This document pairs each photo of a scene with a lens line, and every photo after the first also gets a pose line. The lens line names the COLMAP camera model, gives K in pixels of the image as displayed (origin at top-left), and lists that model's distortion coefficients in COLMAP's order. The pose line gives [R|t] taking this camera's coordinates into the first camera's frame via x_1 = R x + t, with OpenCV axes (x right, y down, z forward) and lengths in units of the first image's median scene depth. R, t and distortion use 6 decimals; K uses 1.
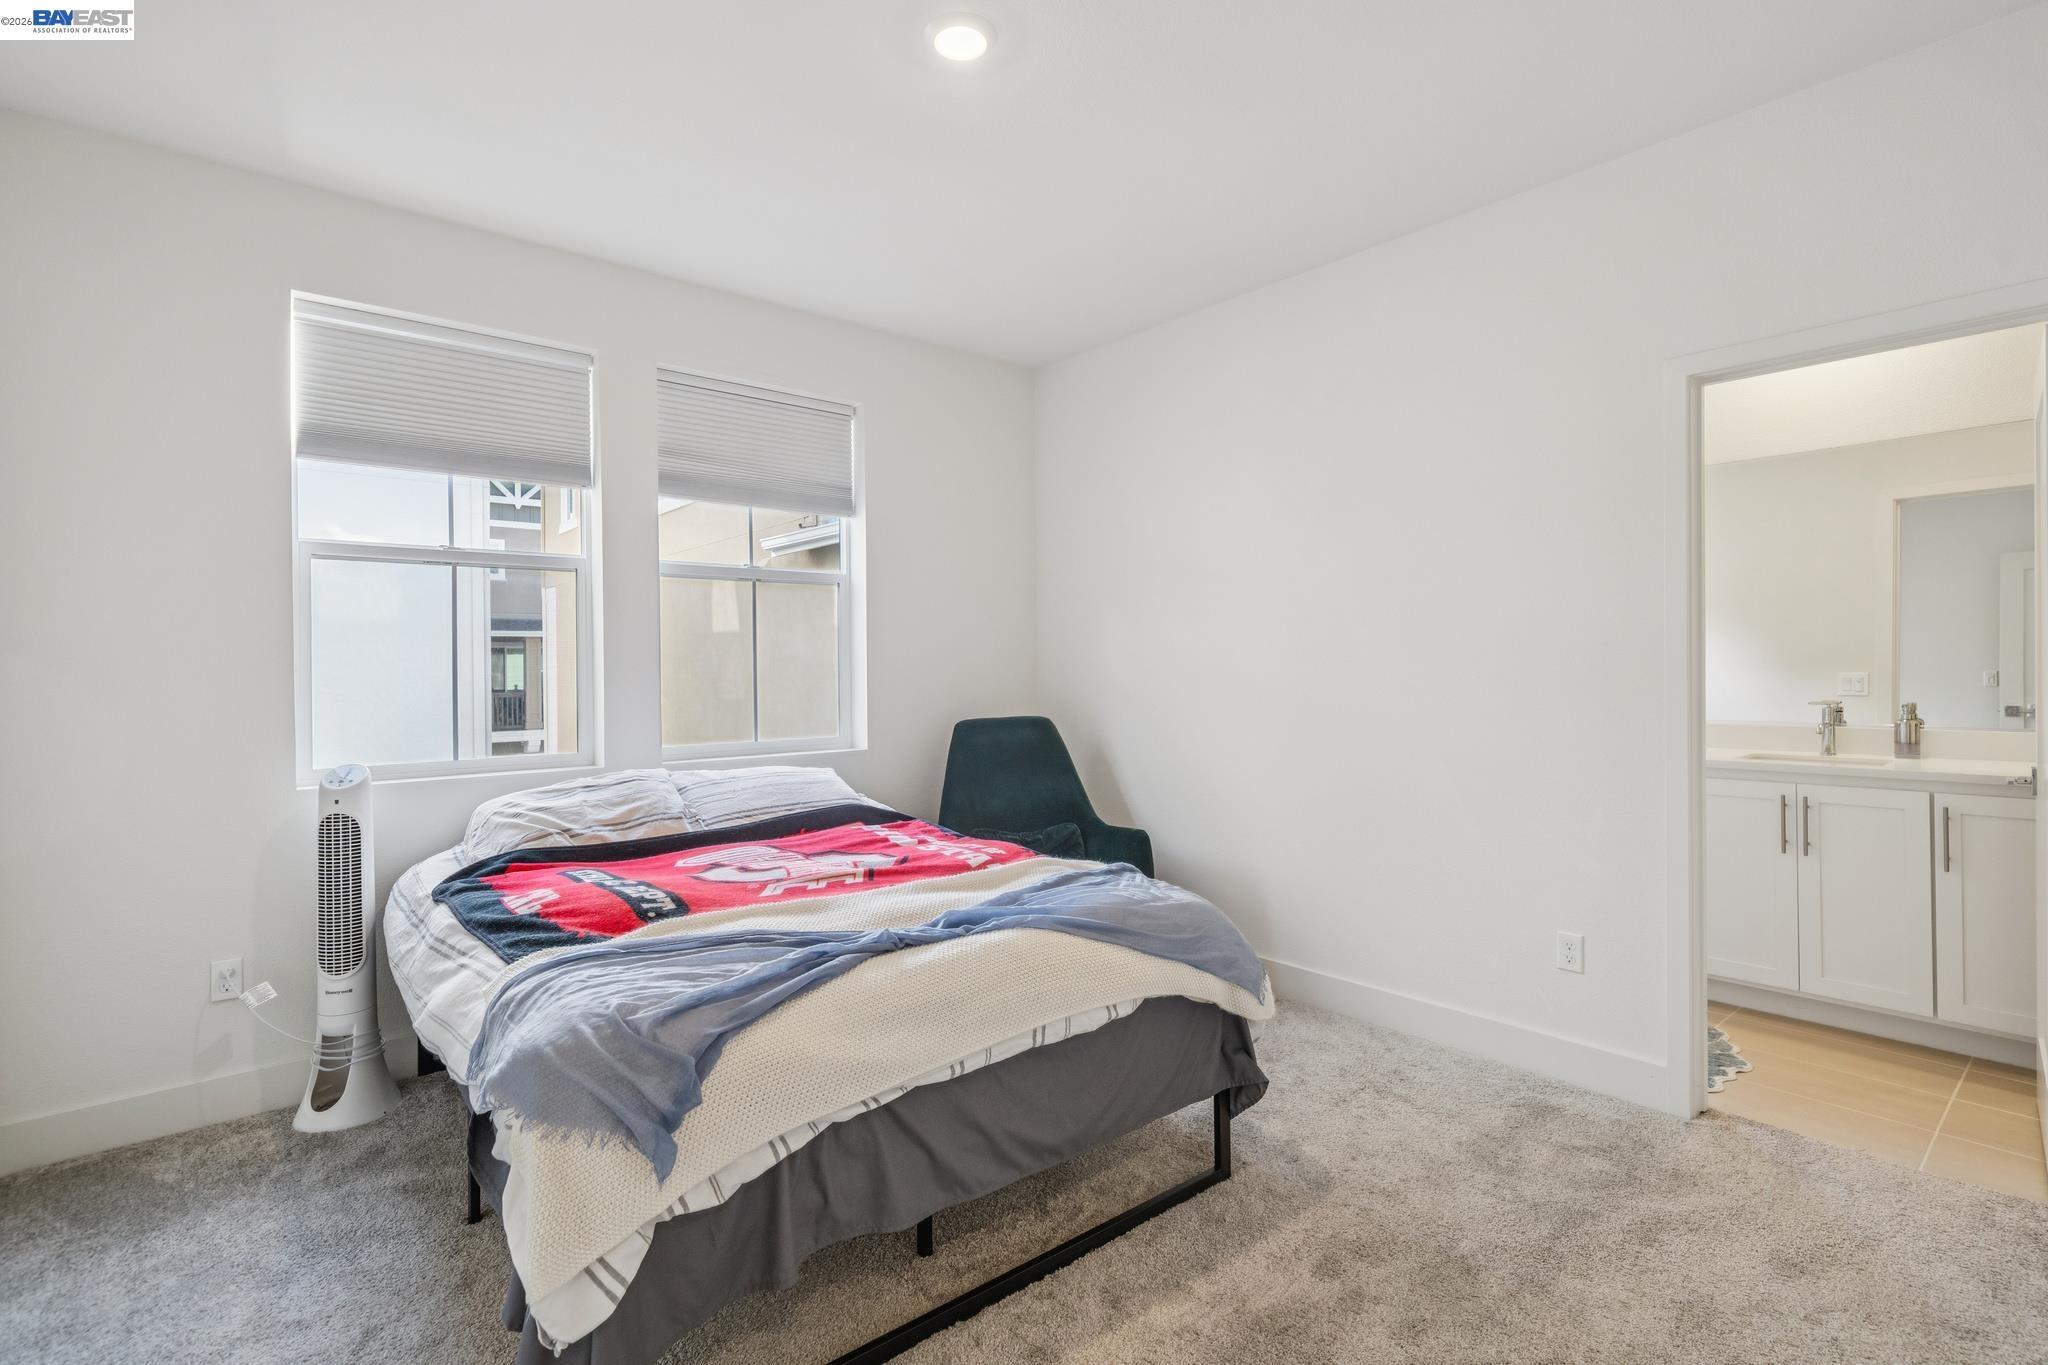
lens RADIAL K [[955.5, 0, 1017.7], [0, 955.5, 676.0], [0, 0, 1]] dist [0.012665, -0.000345]
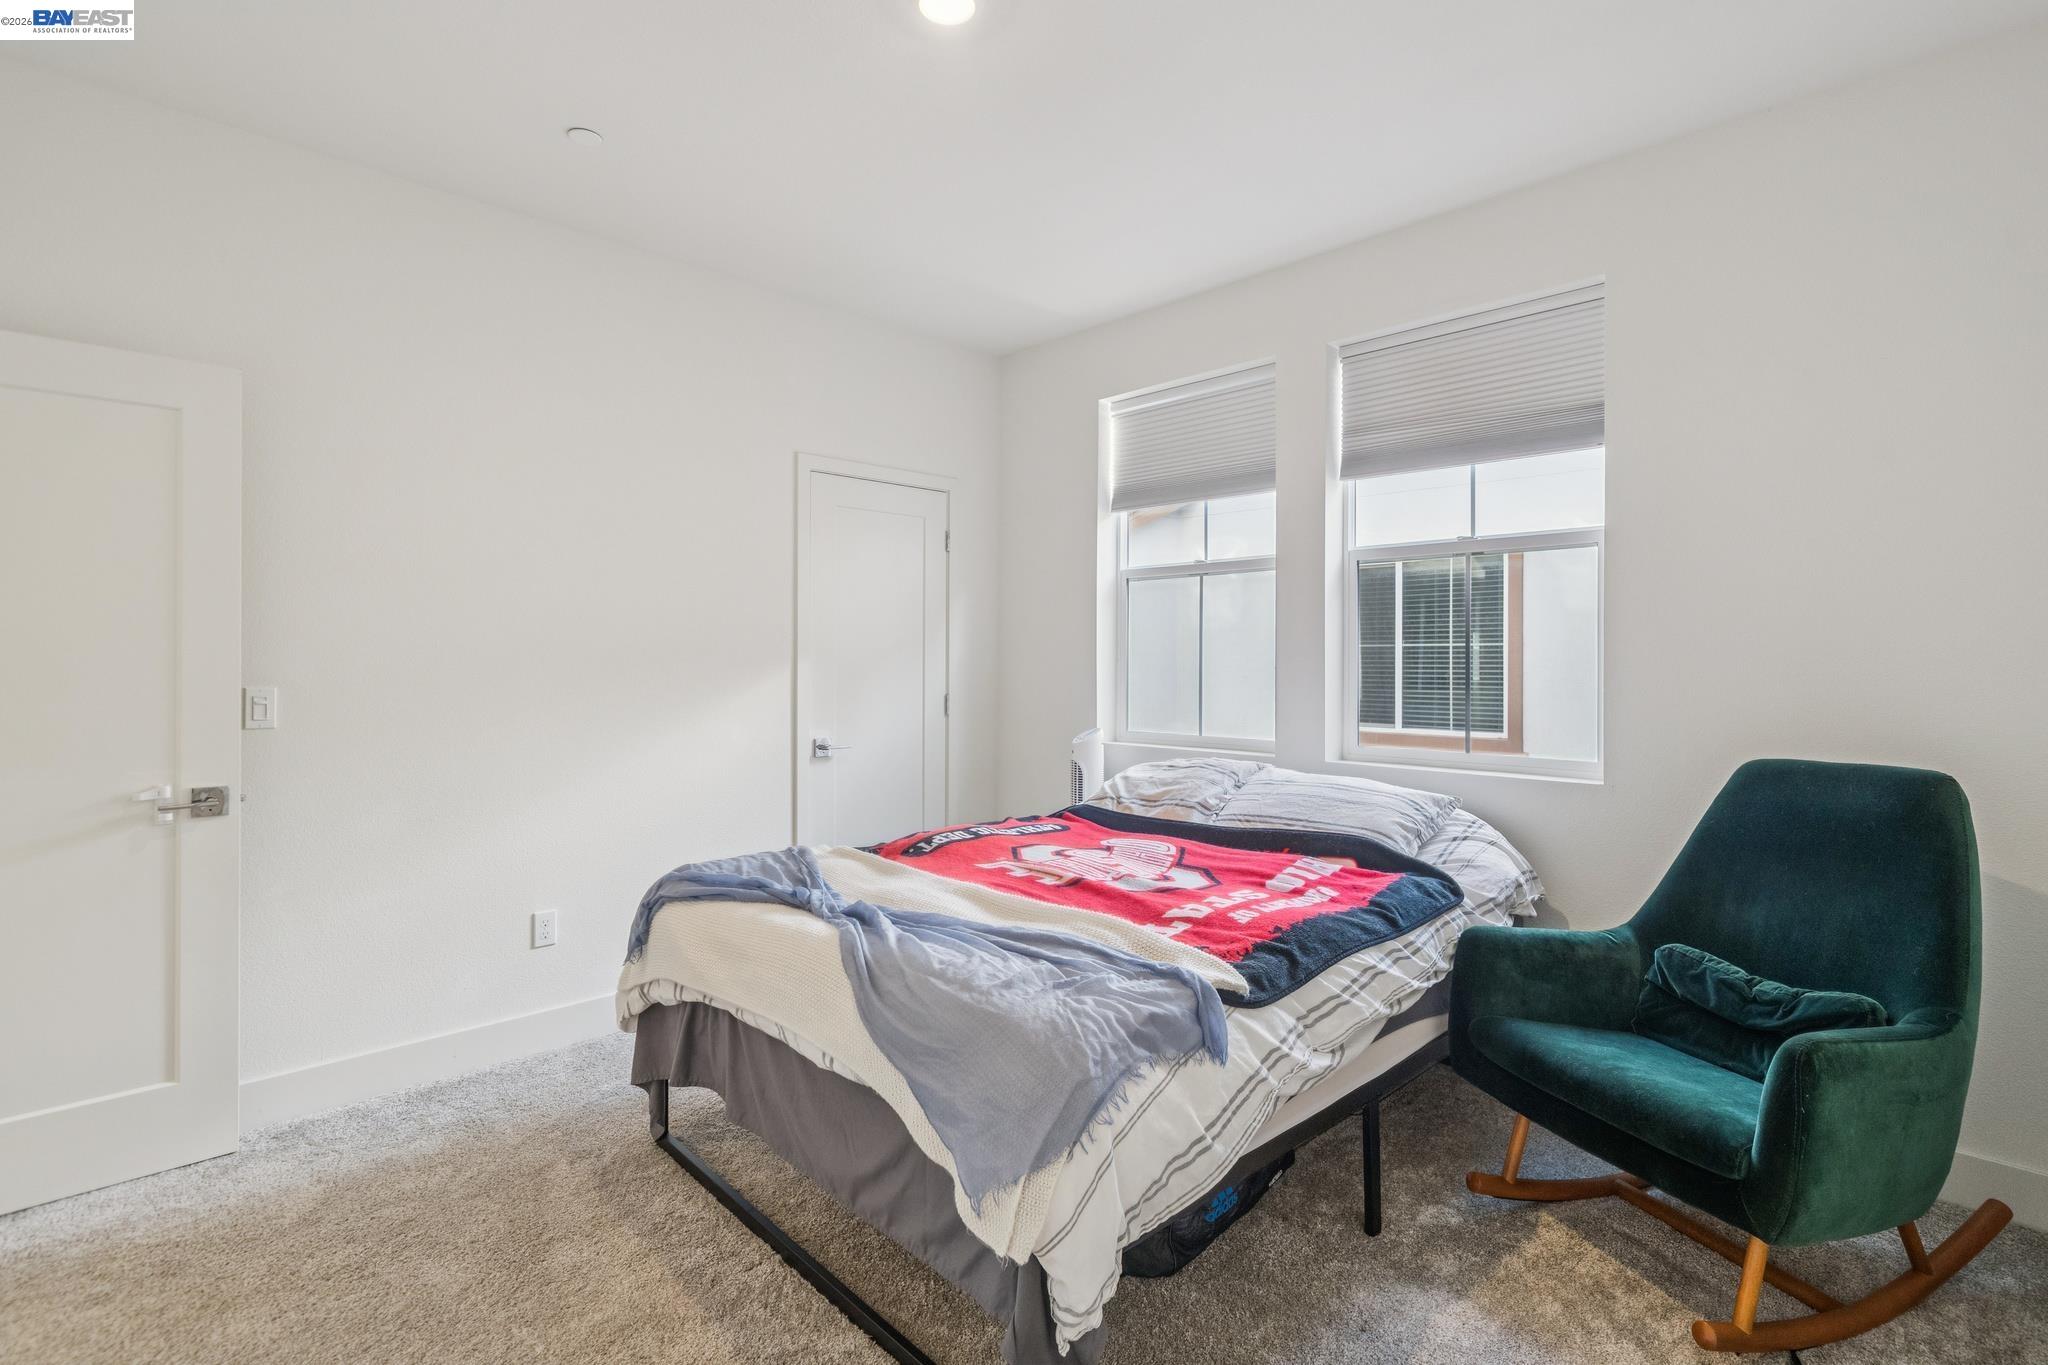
lens RADIAL K [[955.5, 0, 1018.6], [0, 955.5, 669.5], [0, 0, 1]] dist [0.012665, -0.000345]
pose [[0.109859, 0.028783, -0.993530, 0.625792], [-0.002780, 0.999586, 0.028651, -0.030391], [0.993943, -0.000385, 0.109894, 0.657182]]
